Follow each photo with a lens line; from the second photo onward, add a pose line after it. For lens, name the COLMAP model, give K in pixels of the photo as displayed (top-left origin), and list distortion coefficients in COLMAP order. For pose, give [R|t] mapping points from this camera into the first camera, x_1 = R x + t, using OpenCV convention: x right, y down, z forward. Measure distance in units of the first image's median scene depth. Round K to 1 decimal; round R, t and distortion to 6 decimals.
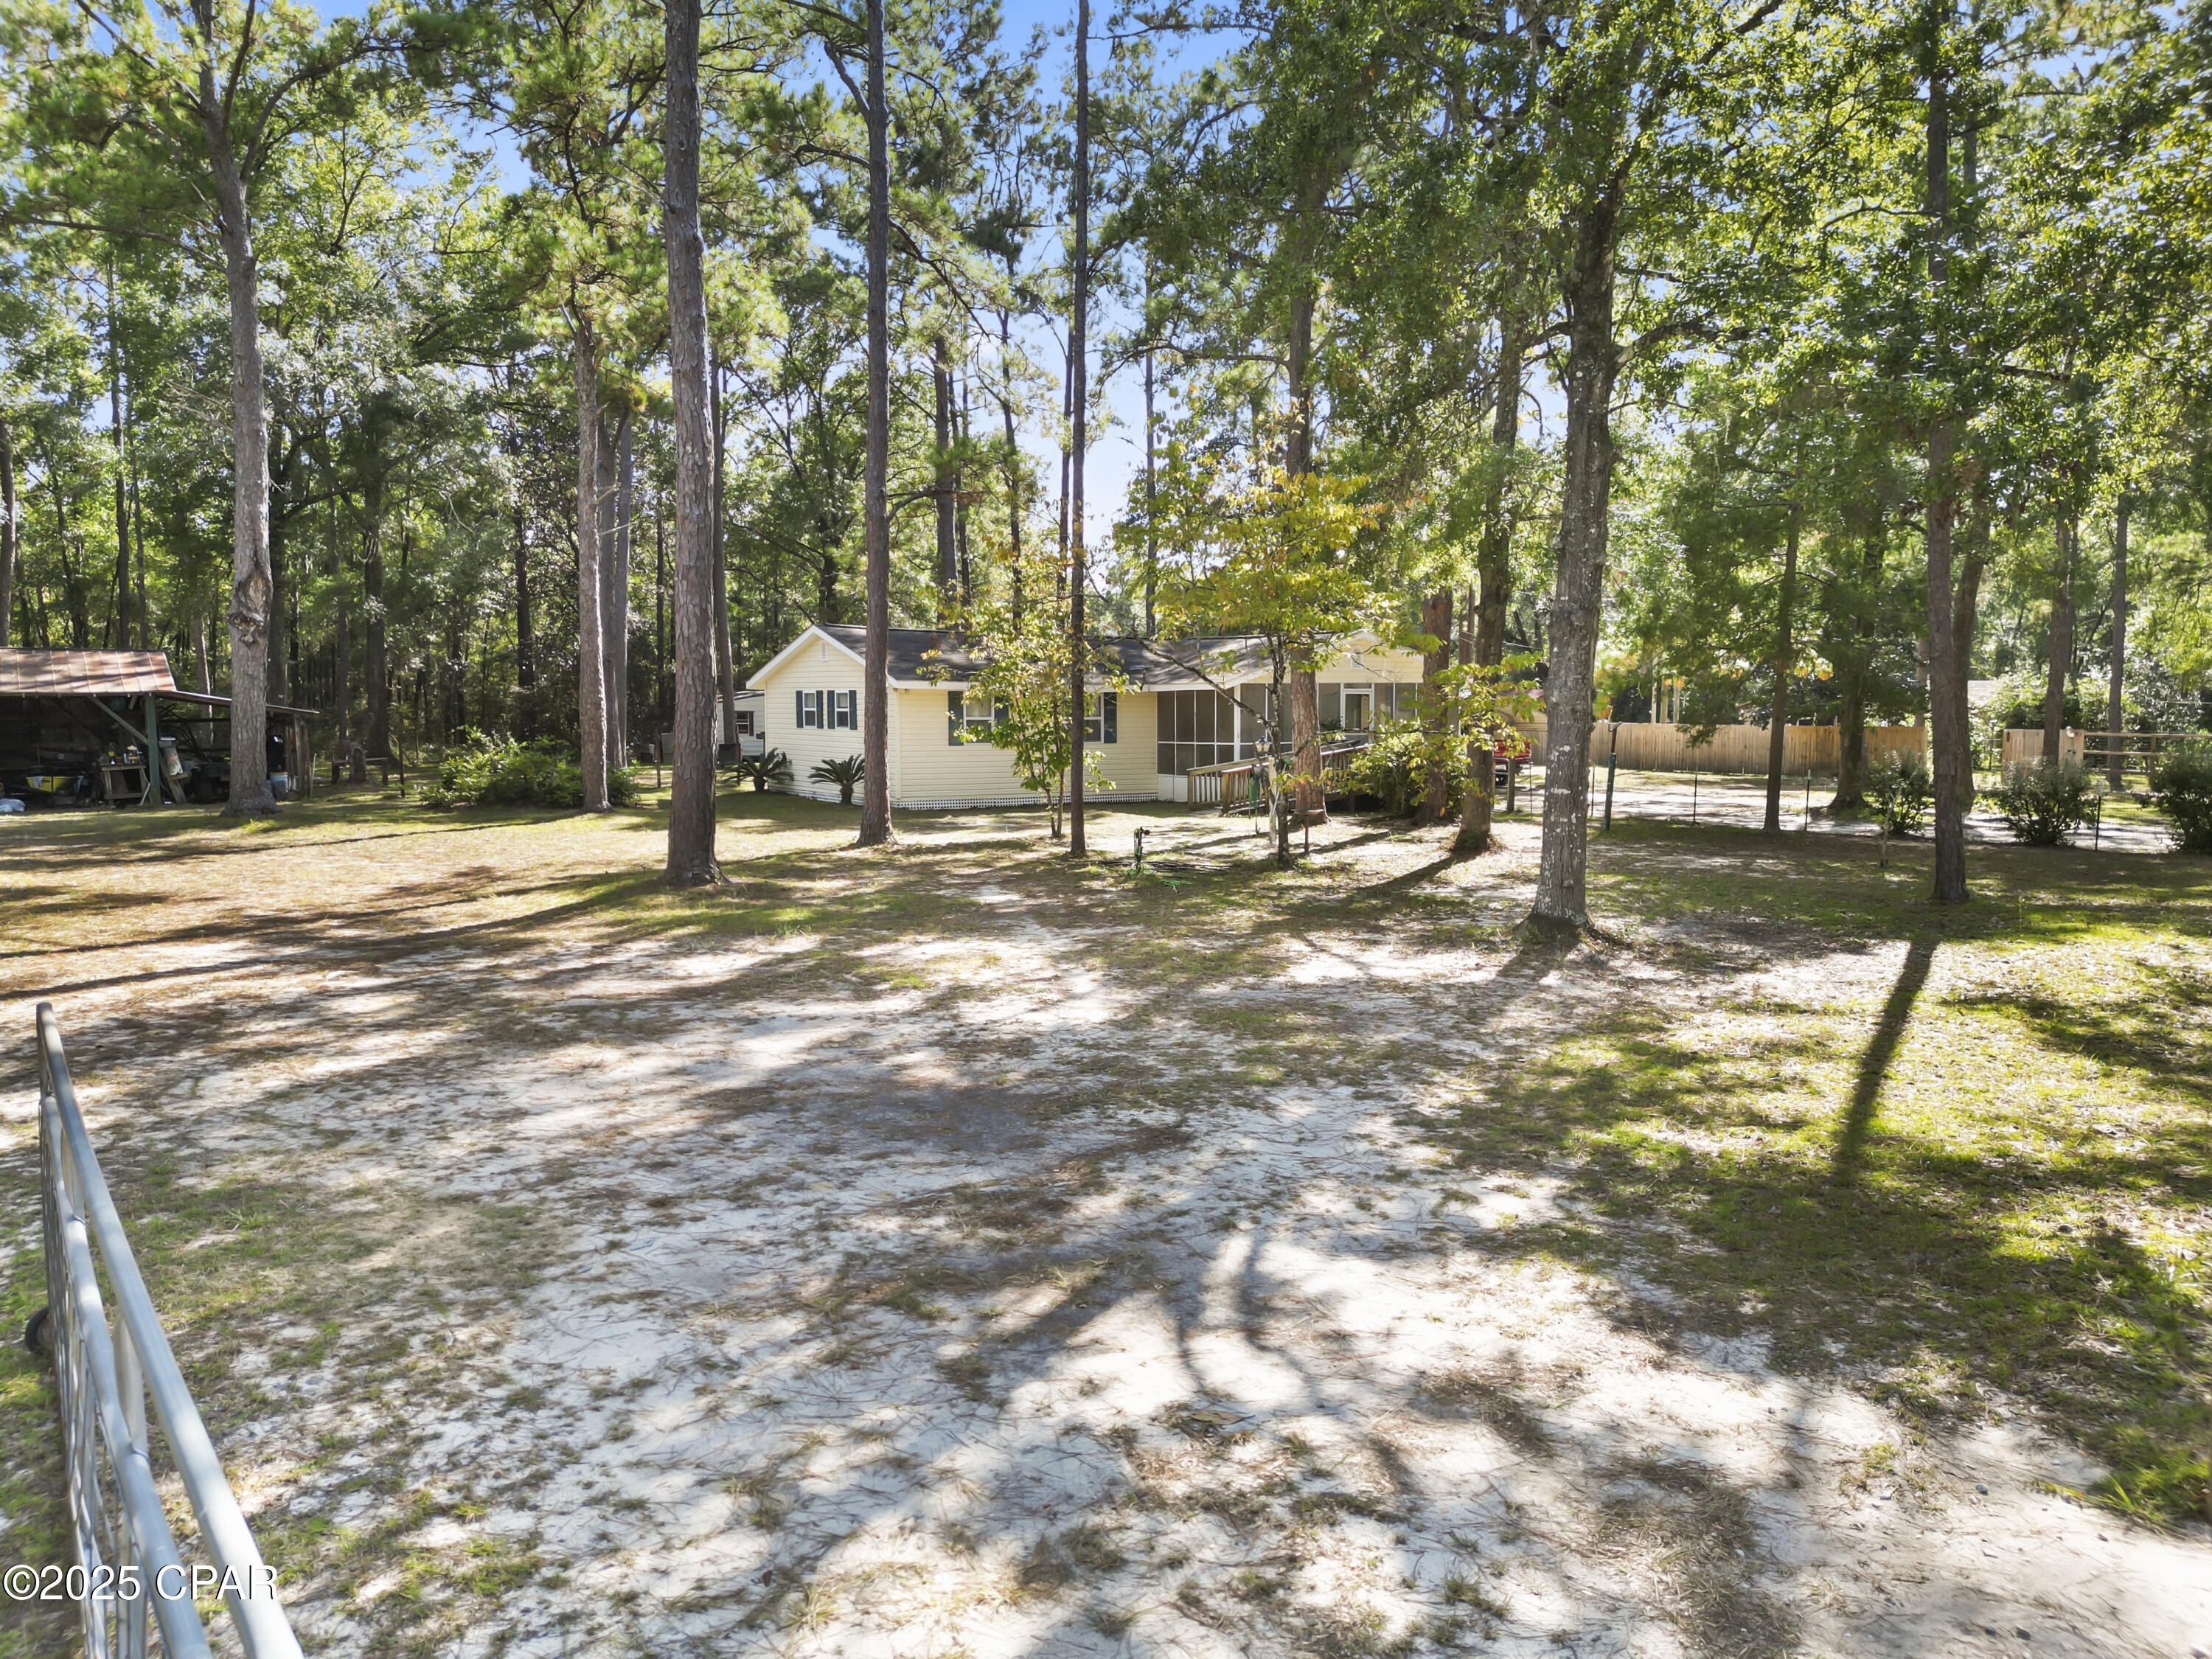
lens RADIAL K [[1573.9, 0, 1104.0], [0, 1573.9, 826.0], [0, 0, 1]] dist [0.003214, -0.010049]
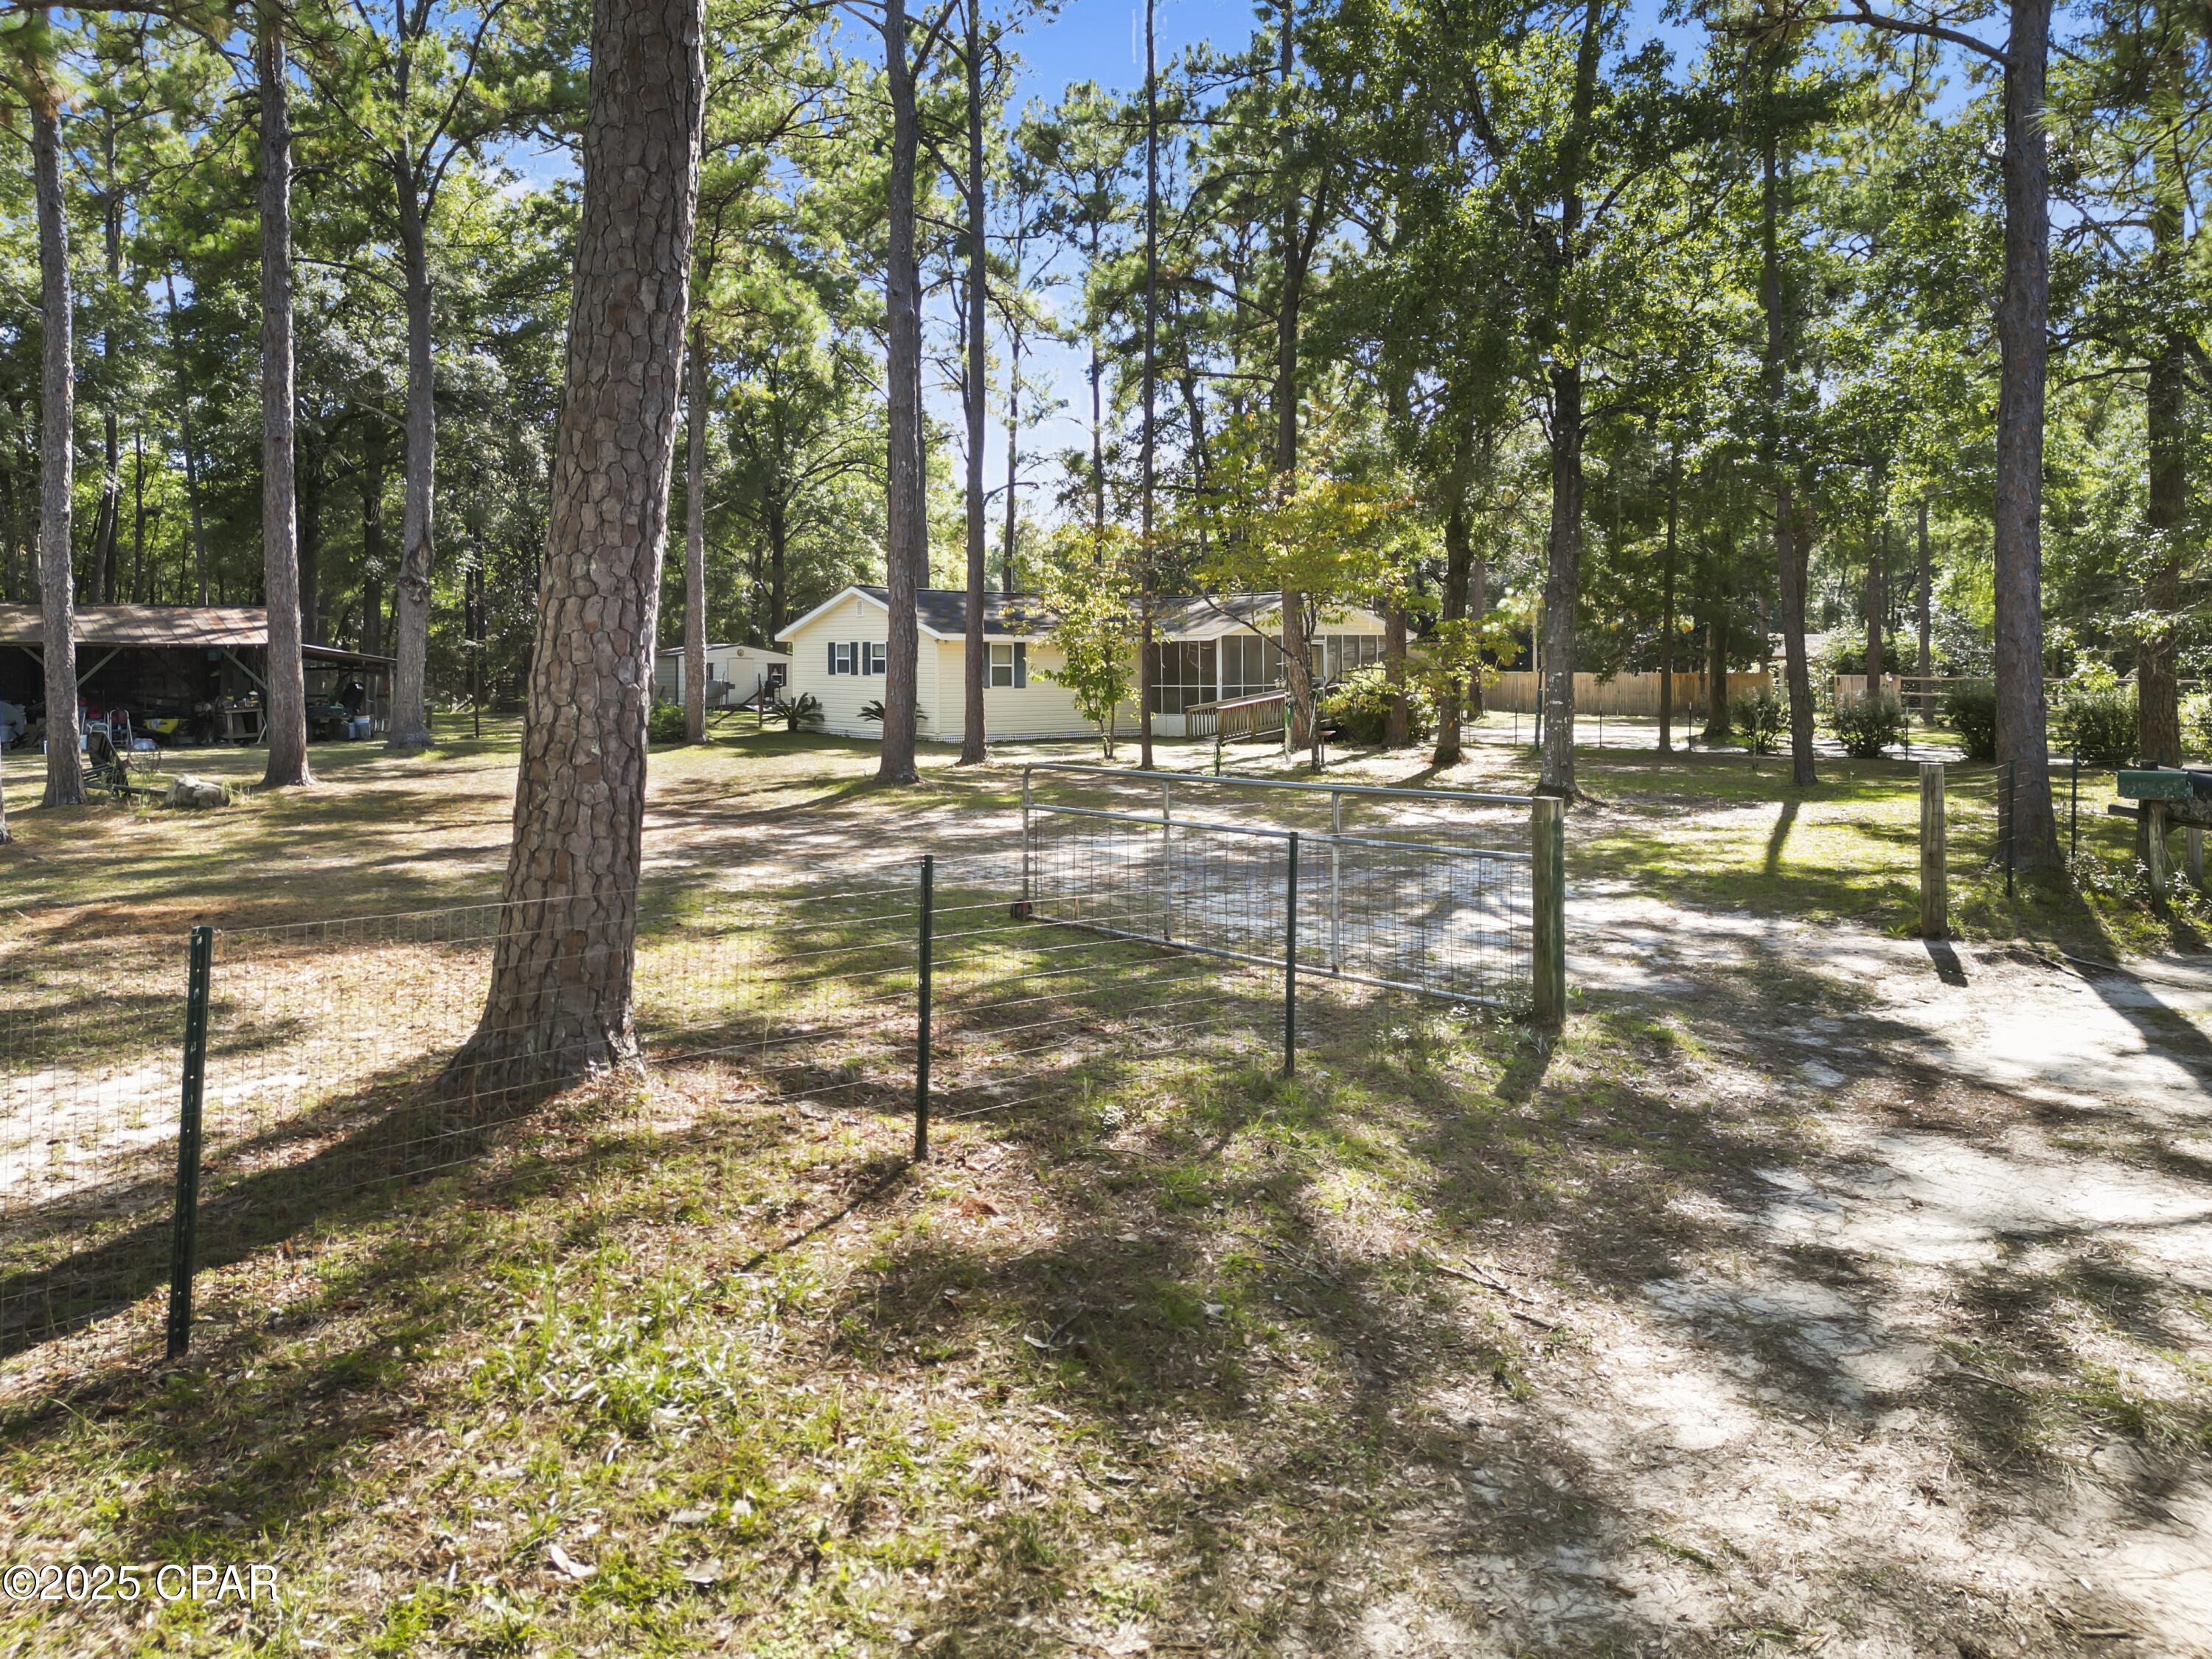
lens RADIAL K [[1573.9, 0, 1112.5], [0, 1573.9, 635.9], [0, 0, 1]] dist [0.003214, -0.010049]
pose [[0.996082, -0.000920, 0.088435, -0.100212], [0.009052, 0.995755, -0.091599, 0.018024], [-0.087975, 0.092040, 0.991861, -0.174223]]
